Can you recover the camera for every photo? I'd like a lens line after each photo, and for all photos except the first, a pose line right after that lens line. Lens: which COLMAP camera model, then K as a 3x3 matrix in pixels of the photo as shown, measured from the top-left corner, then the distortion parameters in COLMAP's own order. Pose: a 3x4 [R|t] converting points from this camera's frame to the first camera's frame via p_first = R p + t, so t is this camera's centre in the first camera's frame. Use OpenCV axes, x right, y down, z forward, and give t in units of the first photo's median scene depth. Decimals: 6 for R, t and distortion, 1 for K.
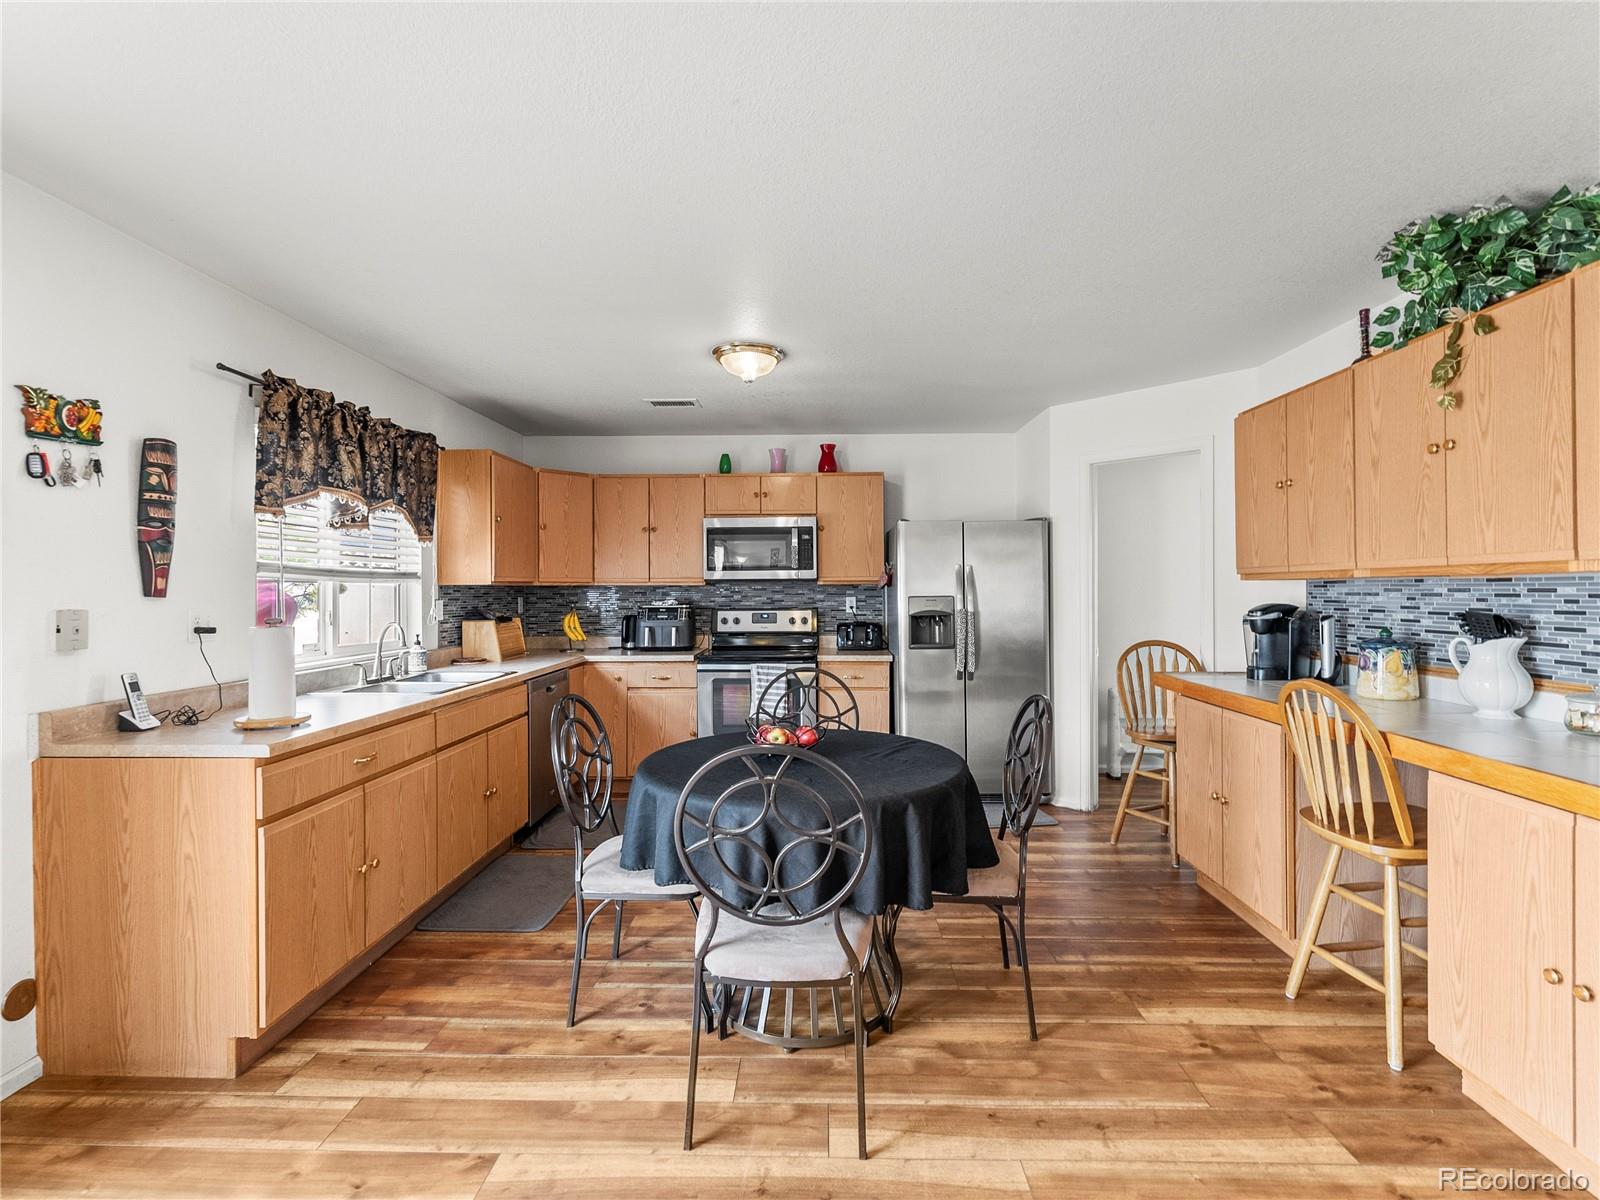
lens RADIAL K [[750.2, 0, 800.0], [0, 750.2, 600.0], [0, 0, 1]] dist [-0.000889, -0.000179]
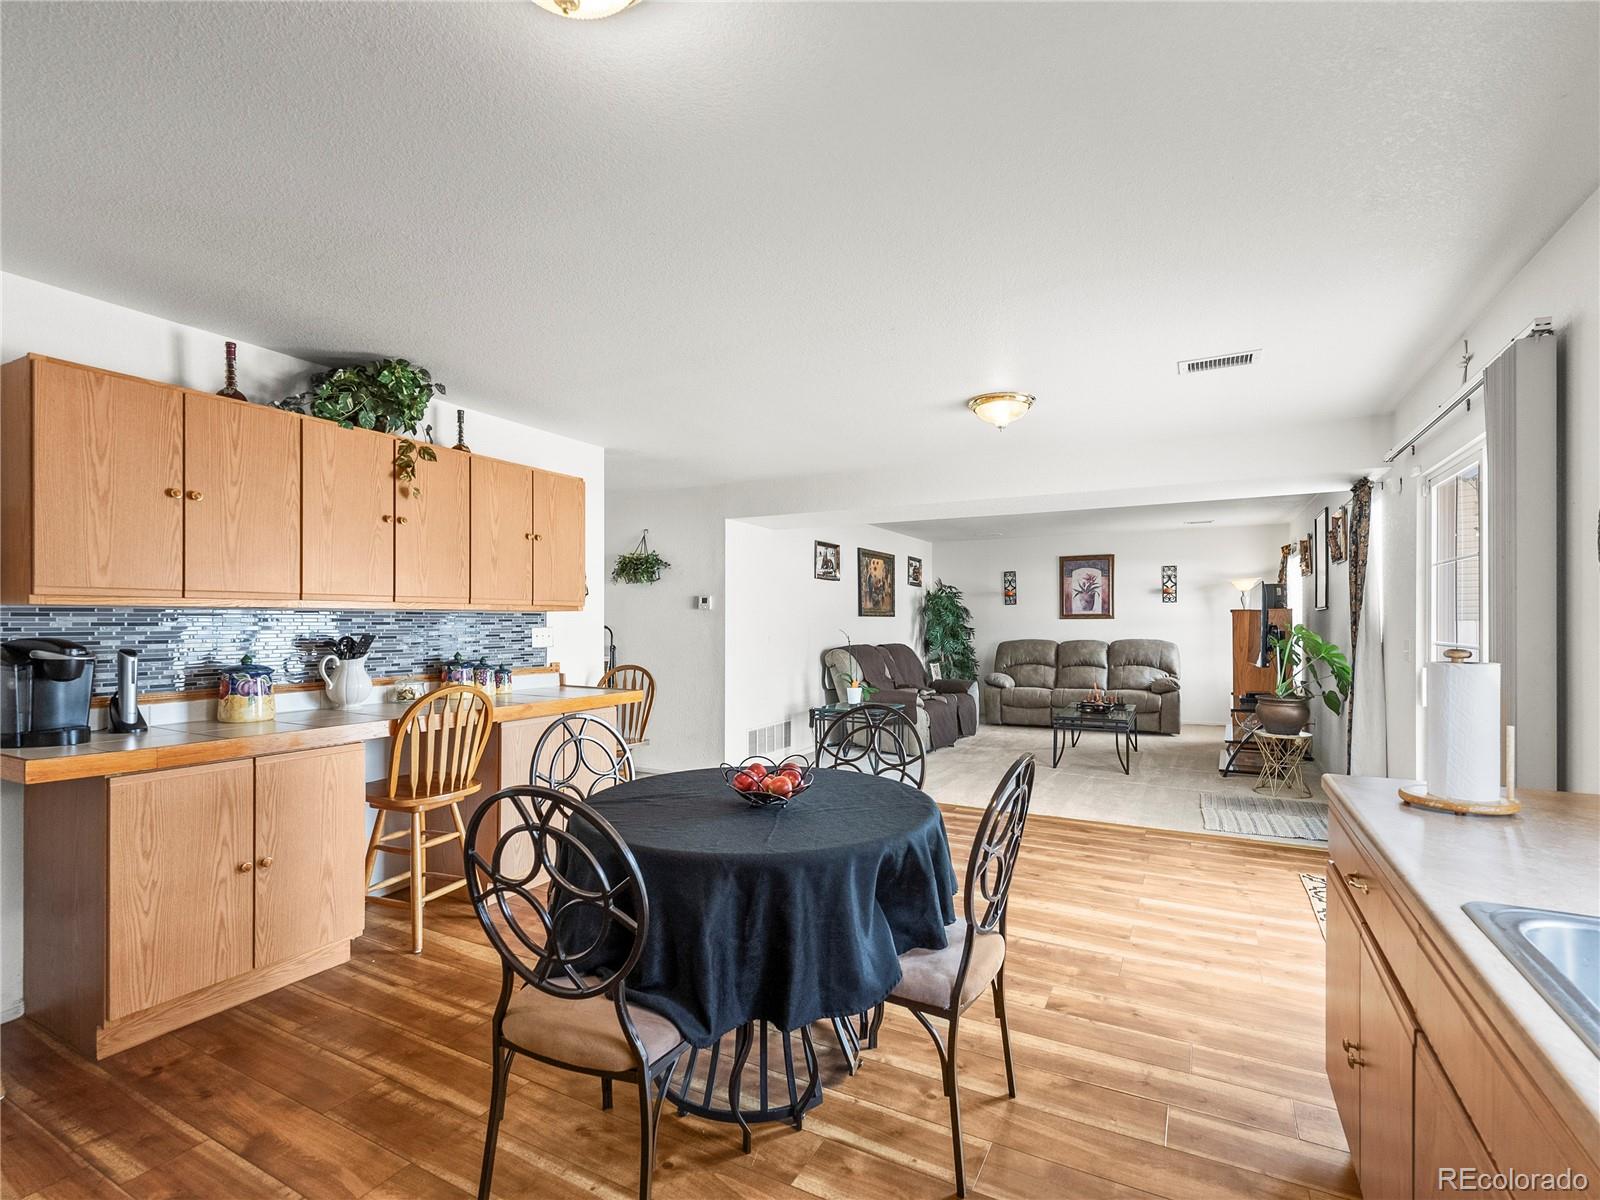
lens RADIAL K [[755.0, 0, 809.8], [0, 755.0, 620.9], [0, 0, 1]] dist [0.000349, 0.000068]
pose [[-0.901332, 0.004563, 0.433106, -0.264010], [0.010629, 0.999876, 0.011586, -0.009734], [-0.432999, 0.015047, -0.901269, 1.049494]]
